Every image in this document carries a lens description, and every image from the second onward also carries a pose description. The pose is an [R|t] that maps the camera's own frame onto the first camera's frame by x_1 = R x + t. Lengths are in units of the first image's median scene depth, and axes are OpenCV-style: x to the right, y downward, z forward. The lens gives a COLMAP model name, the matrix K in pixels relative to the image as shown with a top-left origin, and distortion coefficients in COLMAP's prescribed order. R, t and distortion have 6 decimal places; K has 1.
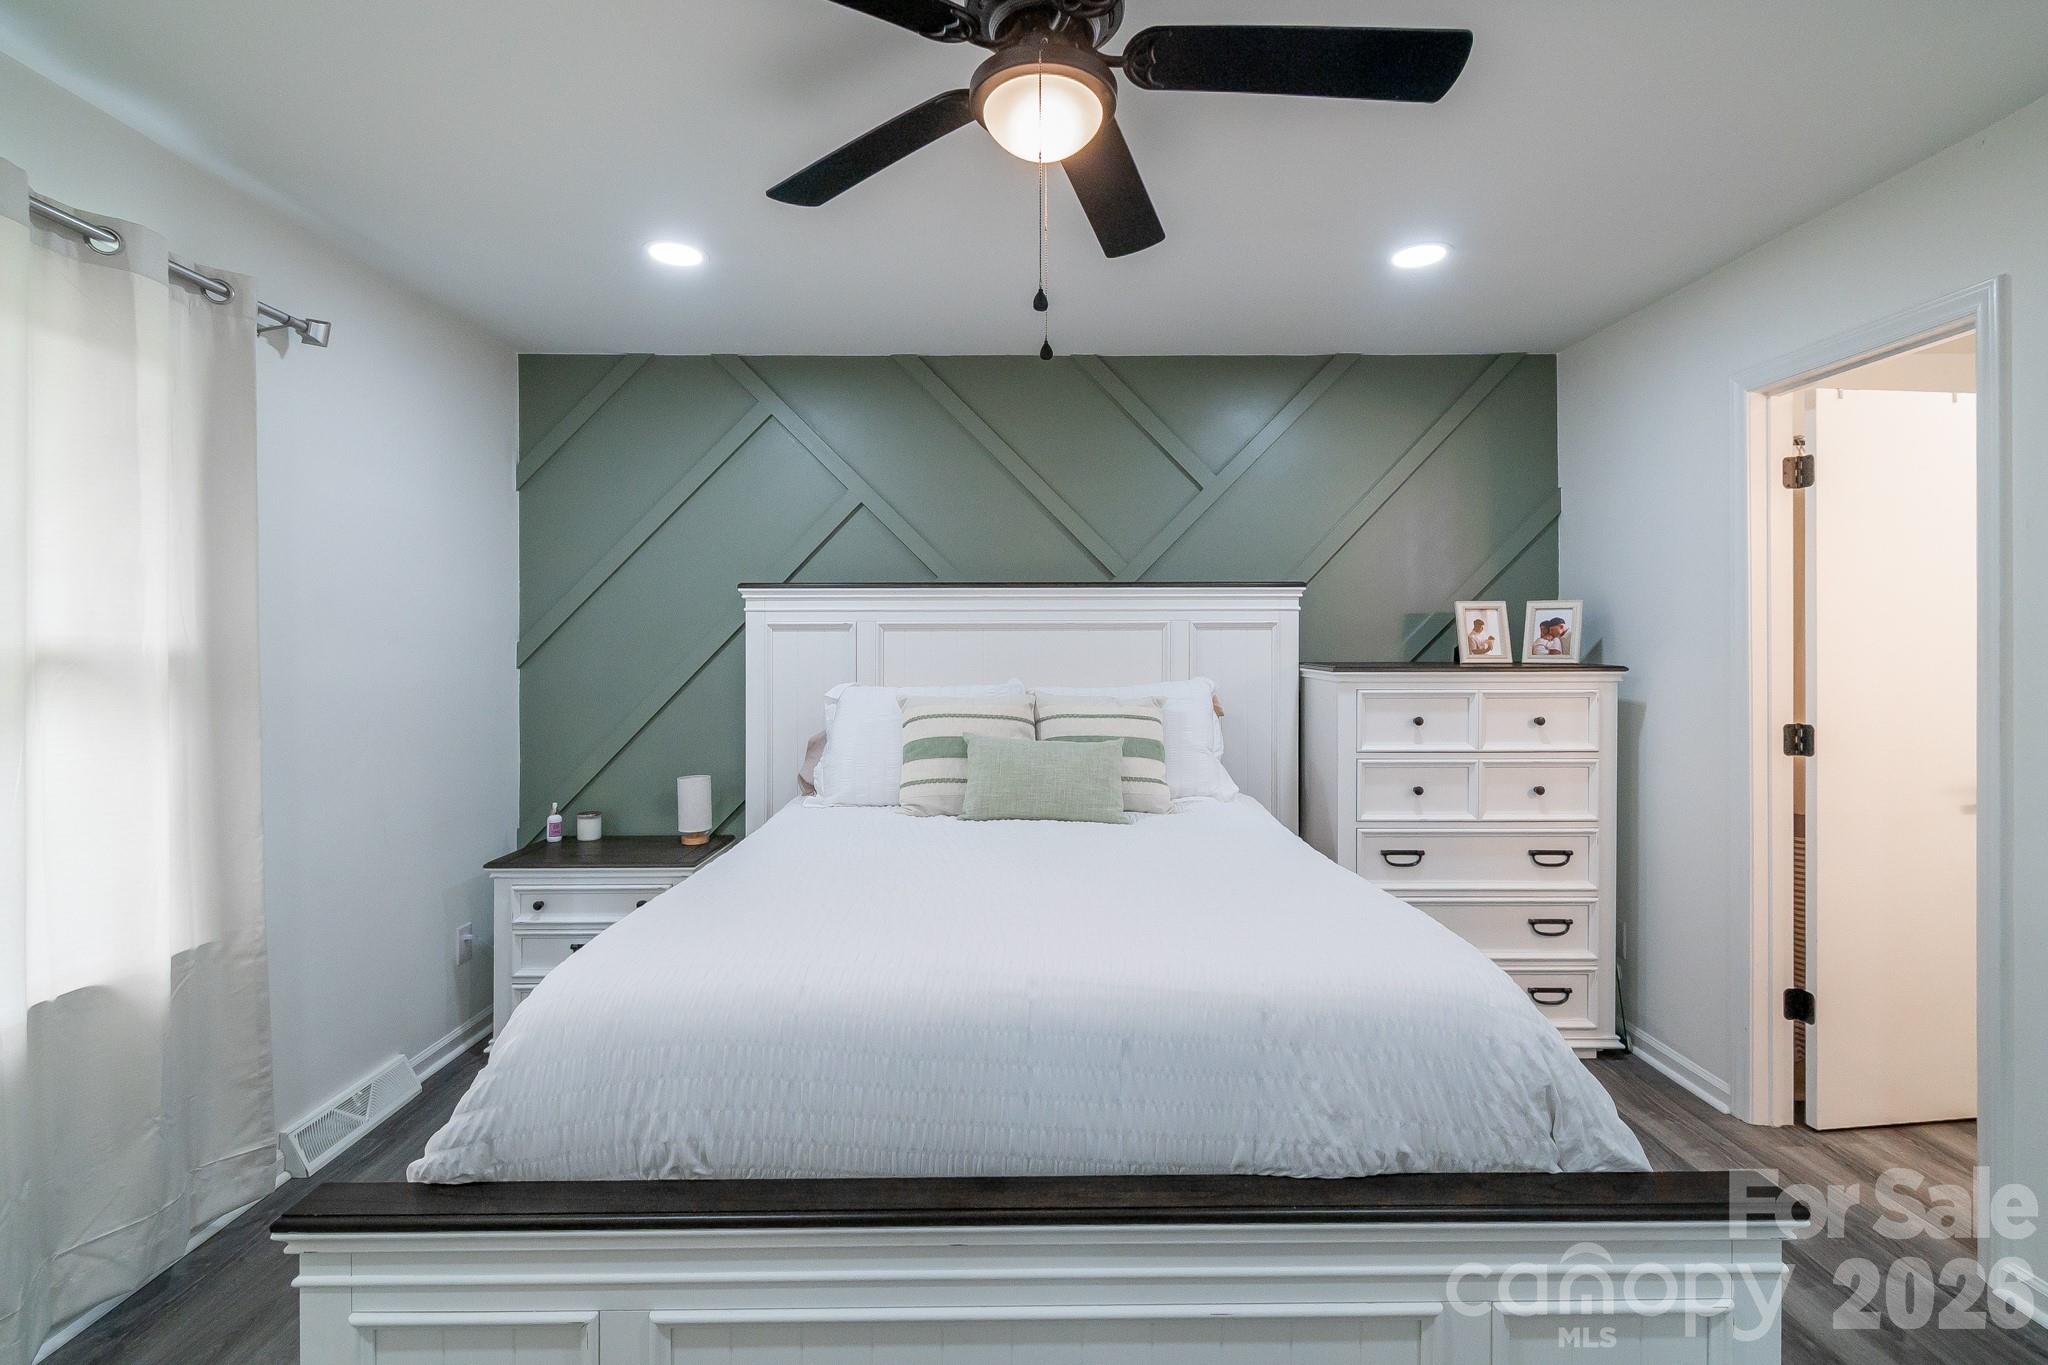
lens RADIAL K [[936.1, 0, 1037.8], [0, 936.1, 634.0], [0, 0, 1]] dist [0.001686, -0.000358]
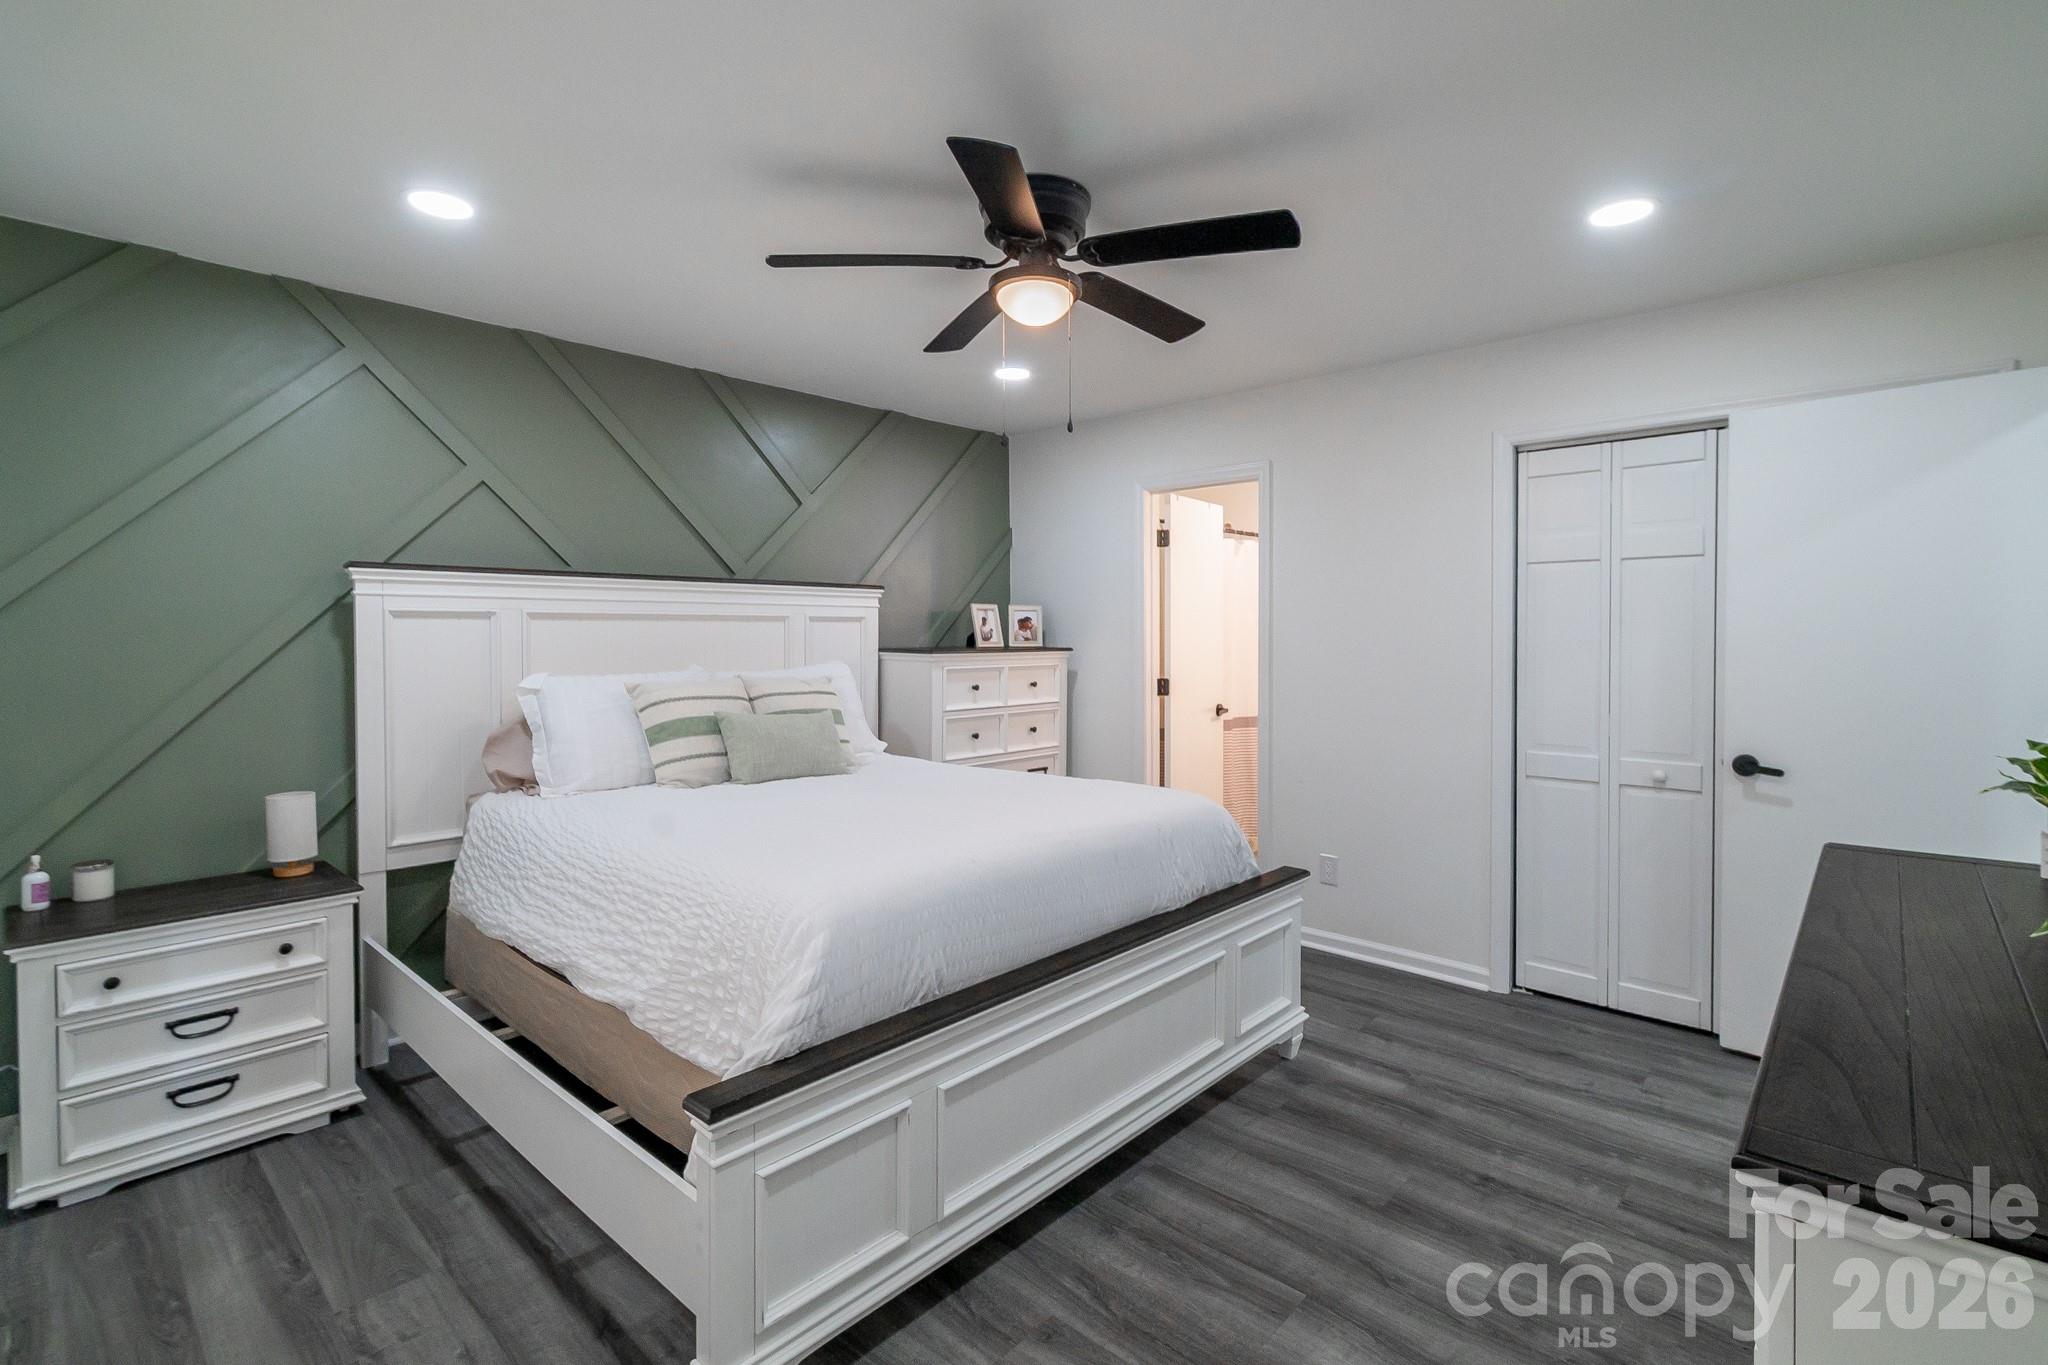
lens RADIAL K [[936.1, 0, 1037.8], [0, 936.1, 634.0], [0, 0, 1]] dist [0.001686, -0.000358]
pose [[0.682166, 0.001092, 0.731197, -0.541806], [-0.008171, 0.999948, 0.006129, 0.001309], [-0.731152, -0.010156, 0.682139, -0.043065]]
